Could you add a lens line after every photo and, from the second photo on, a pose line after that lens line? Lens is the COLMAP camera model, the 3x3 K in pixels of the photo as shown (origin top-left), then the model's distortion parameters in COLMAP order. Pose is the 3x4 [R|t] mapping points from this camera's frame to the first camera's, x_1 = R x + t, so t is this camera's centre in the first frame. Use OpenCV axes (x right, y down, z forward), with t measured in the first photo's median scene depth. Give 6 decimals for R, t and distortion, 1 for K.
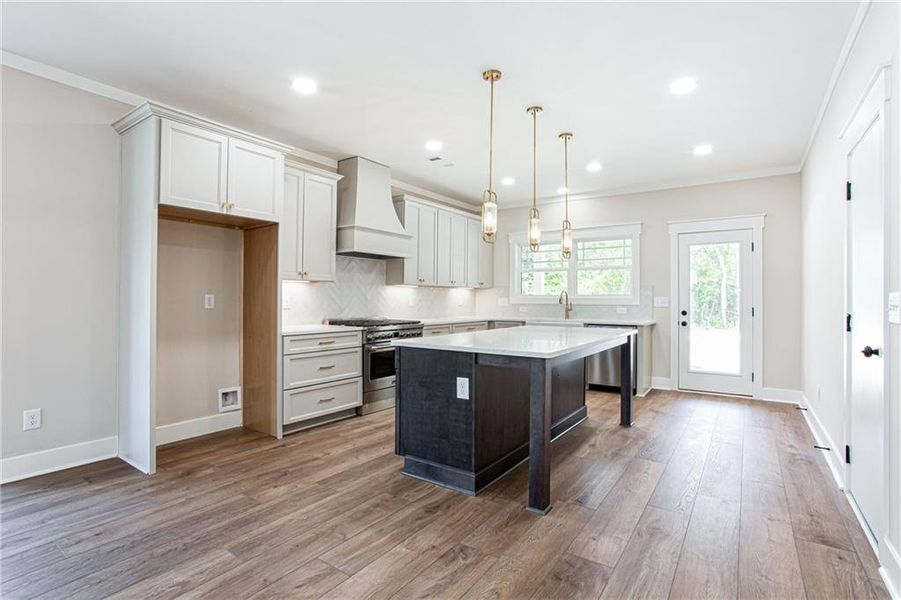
lens RADIAL K [[435.1, 0, 443.7], [0, 435.1, 299.5], [0, 0, 1]] dist [-0.020795, 0.000002]
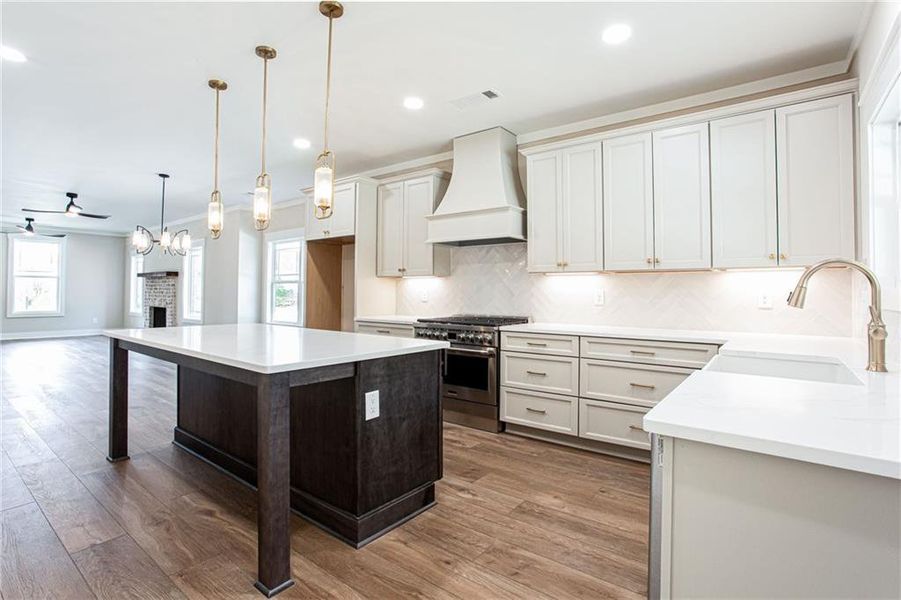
lens RADIAL K [[435.1, 0, 428.2], [0, 435.1, 283.7], [0, 0, 1]] dist [-0.020795, 0.000002]
pose [[-0.045589, -0.025591, -0.998632, 0.642105], [-0.004894, 0.999666, -0.025394, 0.003078], [0.998948, 0.003730, -0.045699, 0.882884]]
